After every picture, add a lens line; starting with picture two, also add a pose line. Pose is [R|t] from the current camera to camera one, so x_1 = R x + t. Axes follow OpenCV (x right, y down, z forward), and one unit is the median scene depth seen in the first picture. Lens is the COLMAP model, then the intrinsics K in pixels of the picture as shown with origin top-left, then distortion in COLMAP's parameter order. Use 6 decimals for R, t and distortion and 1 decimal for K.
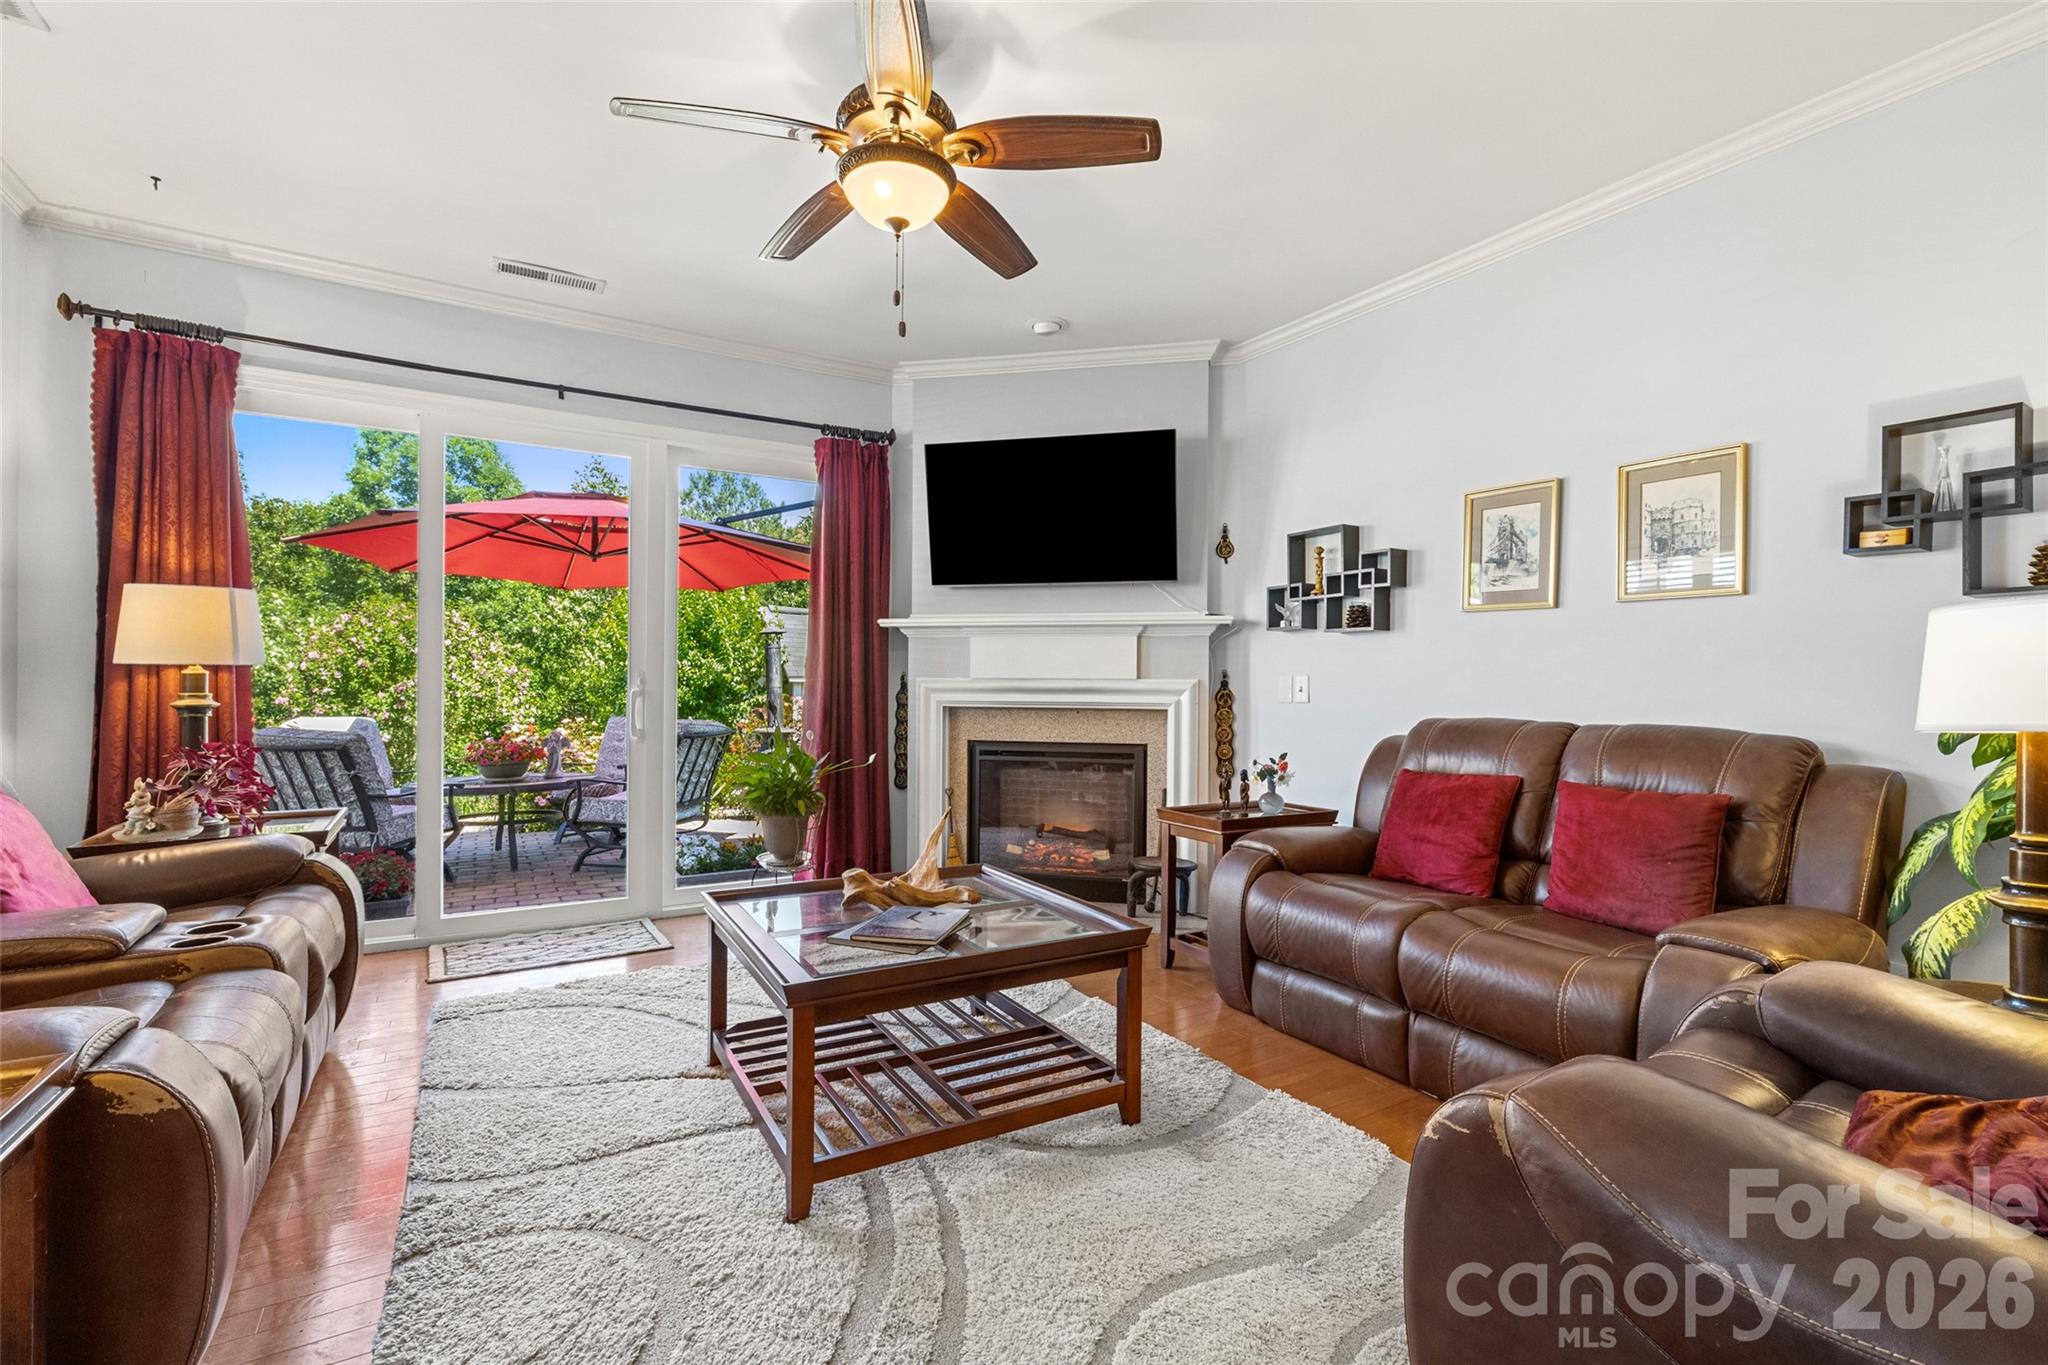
lens RADIAL K [[915.5, 0, 1019.0], [0, 915.5, 677.5], [0, 0, 1]] dist [-0.000311, -0.000743]
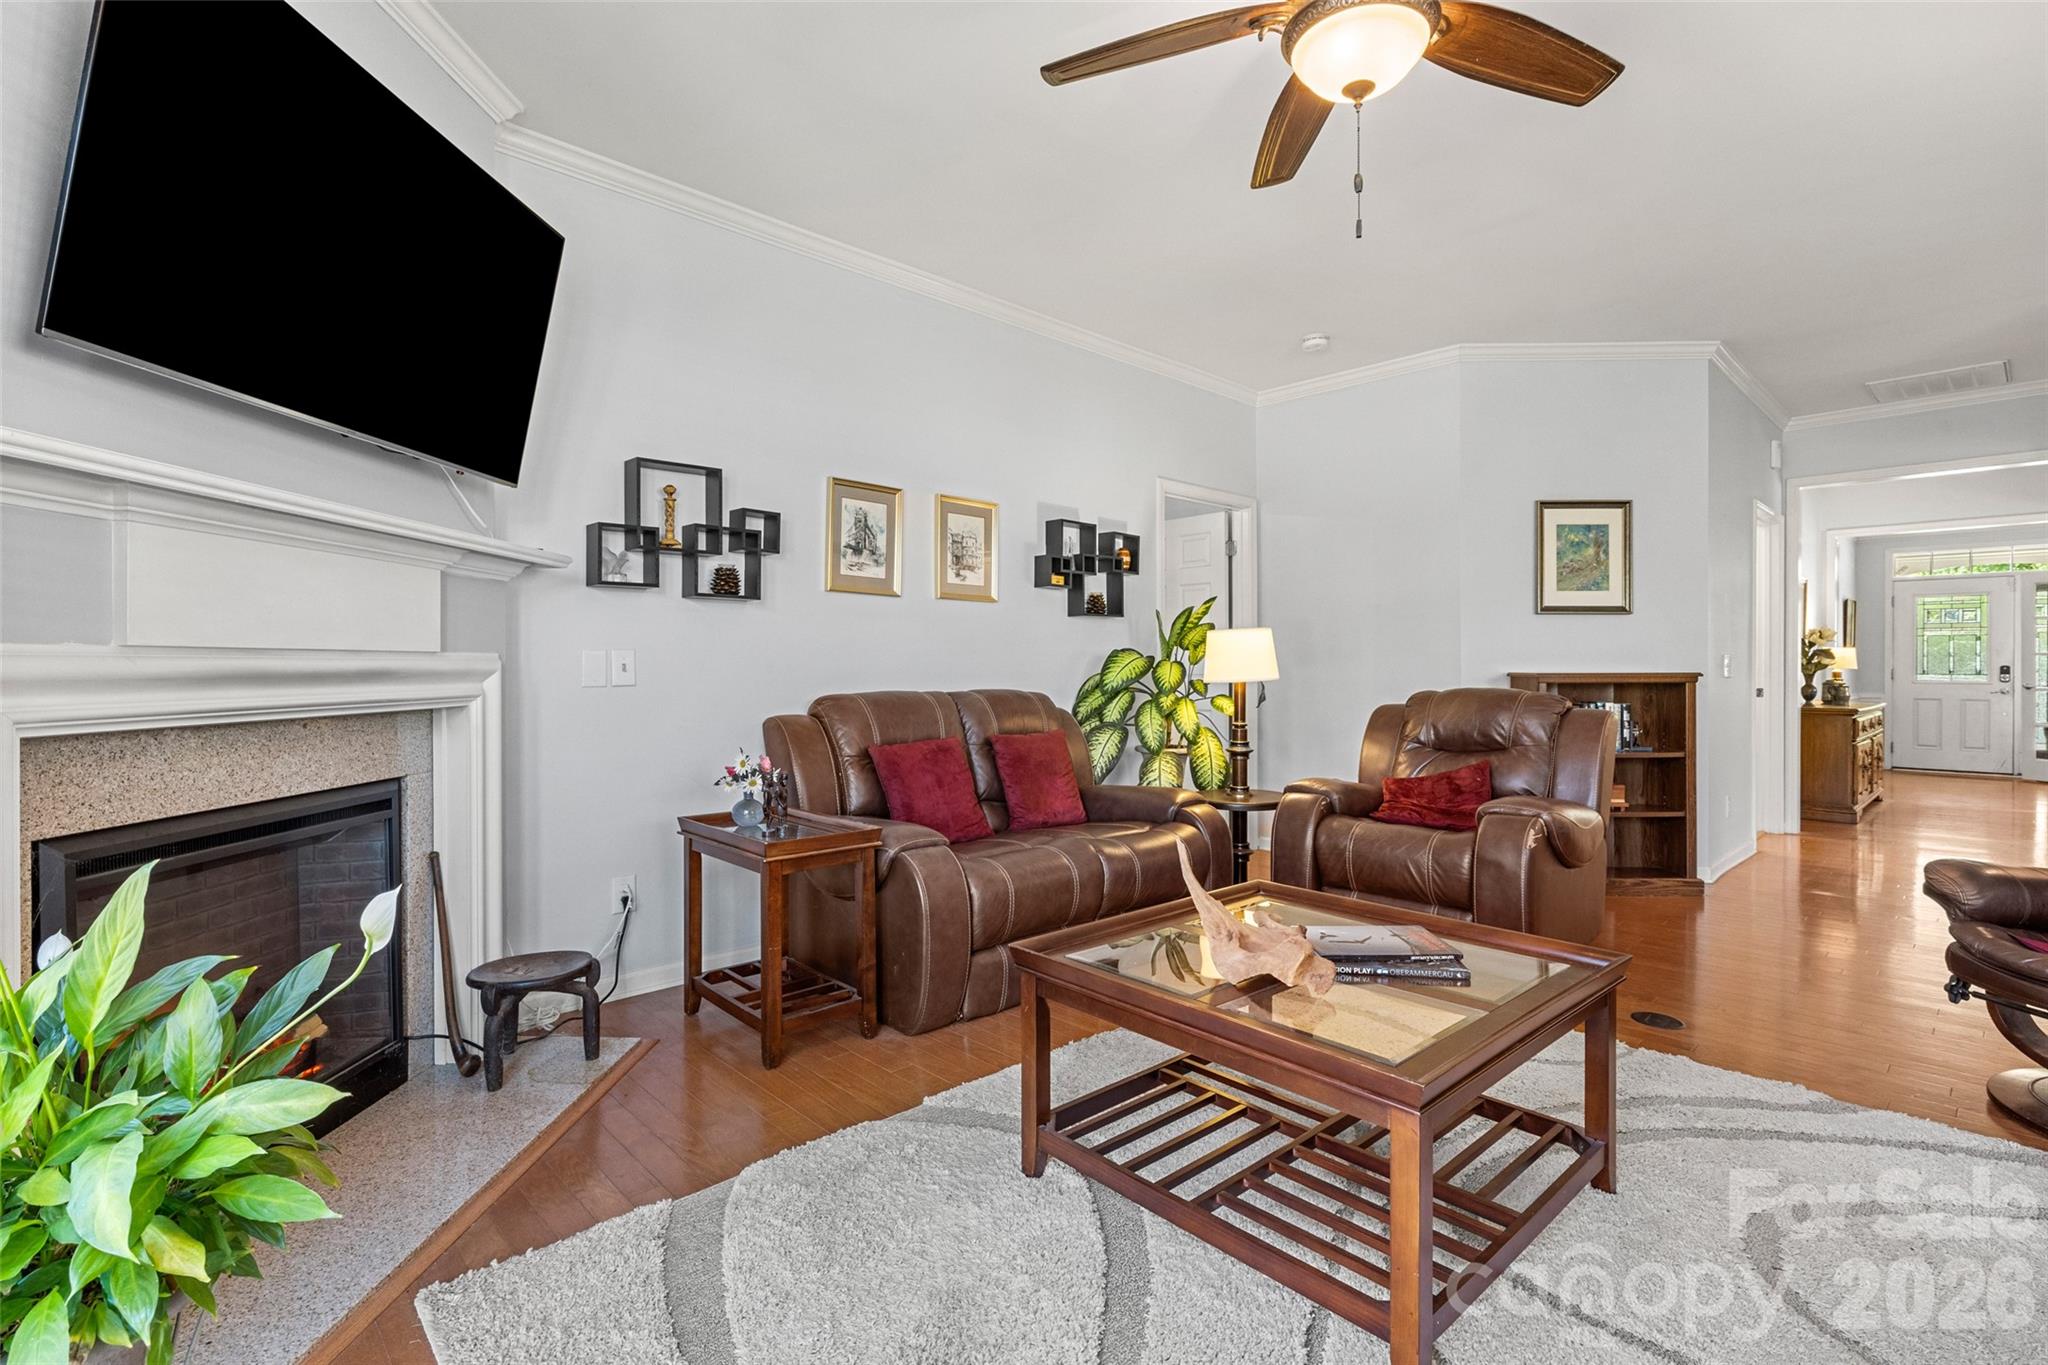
lens RADIAL K [[958.2, 0, 1026.9], [0, 958.2, 666.3], [0, 0, 1]] dist [-0.003771, 0.000504]
pose [[-0.214494, -0.012374, 0.976647, -0.610407], [-0.011960, 0.999878, 0.010042, 0.000379], [-0.976652, -0.009527, -0.214616, 0.993919]]
